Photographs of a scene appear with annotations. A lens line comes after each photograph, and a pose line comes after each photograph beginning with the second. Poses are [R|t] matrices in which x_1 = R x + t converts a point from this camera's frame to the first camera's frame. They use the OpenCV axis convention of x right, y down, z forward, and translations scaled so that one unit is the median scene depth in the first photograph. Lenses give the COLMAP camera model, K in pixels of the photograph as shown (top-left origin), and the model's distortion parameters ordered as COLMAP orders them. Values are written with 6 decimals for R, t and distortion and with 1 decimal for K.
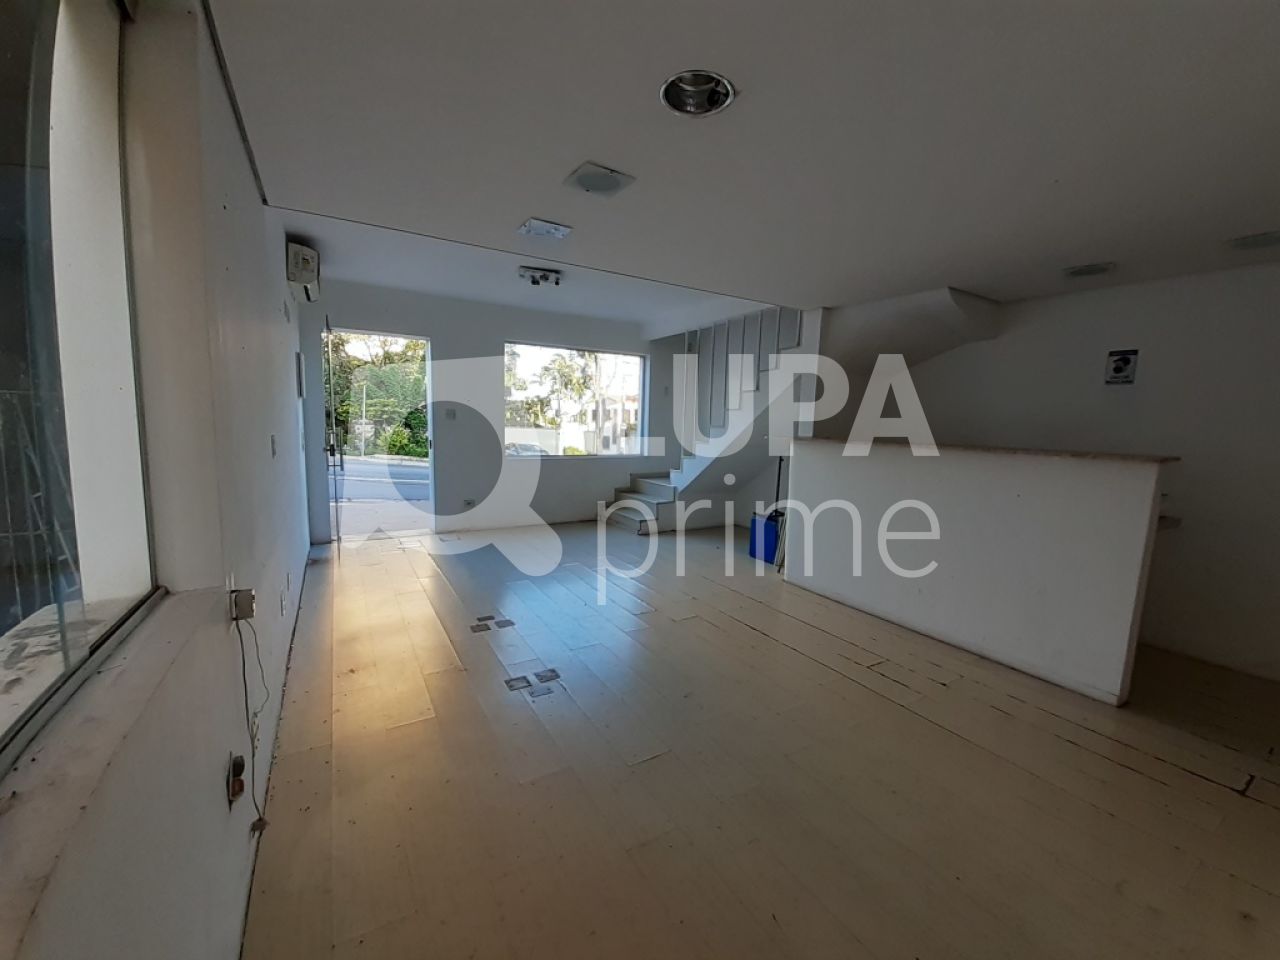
lens RADIAL K [[506.6, 0, 644.5], [0, 506.6, 479.8], [0, 0, 1]] dist [0.018383, -0.016671]
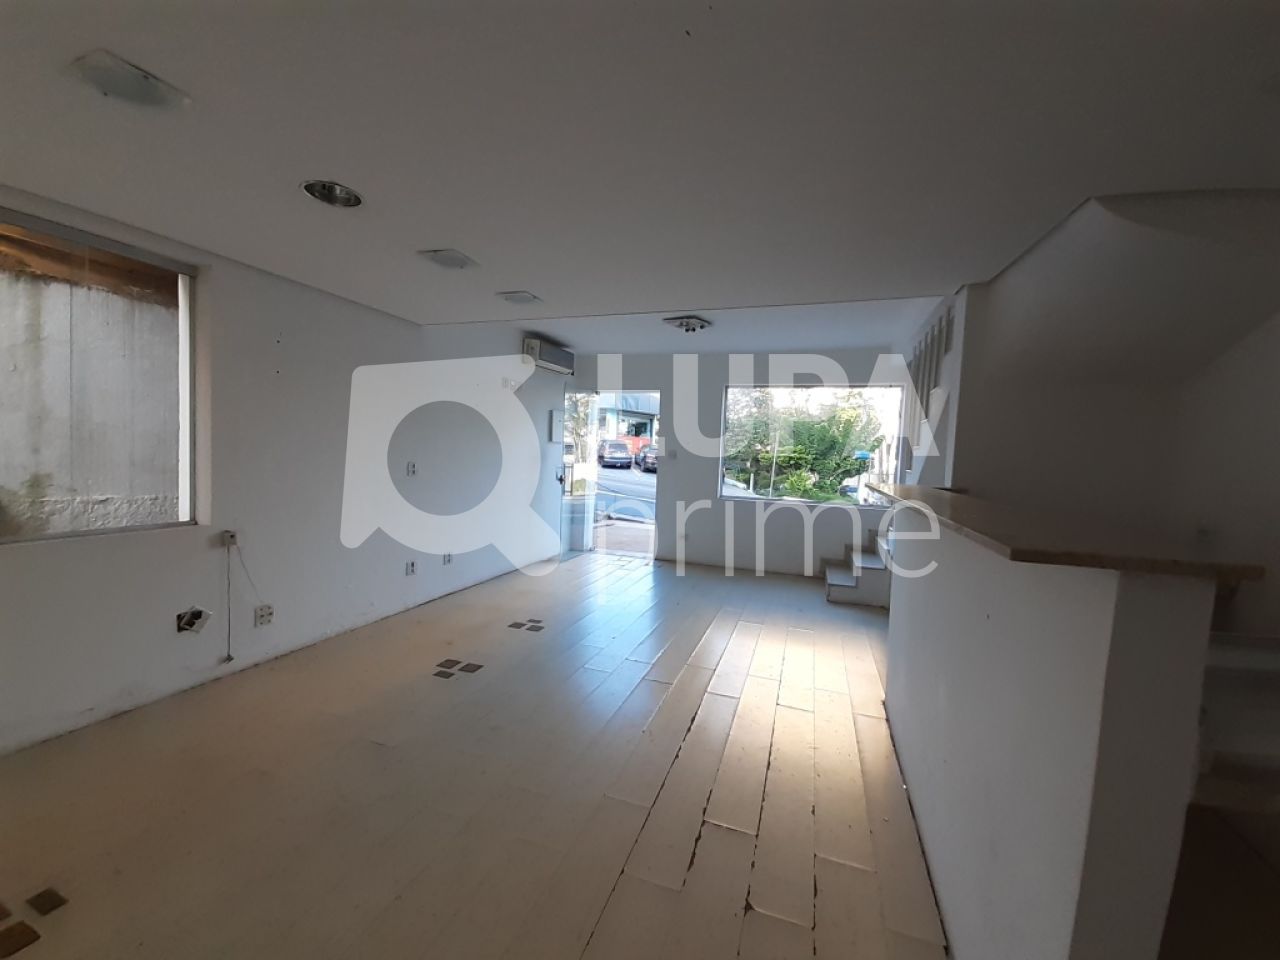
lens RADIAL K [[506.6, 0, 644.5], [0, 506.6, 479.8], [0, 0, 1]] dist [0.018383, -0.016671]
pose [[0.643305, 0.039369, -0.764597, 0.509563], [-0.111347, 0.992870, -0.042560, -0.022739], [0.757470, 0.112515, 0.643102, 0.265402]]
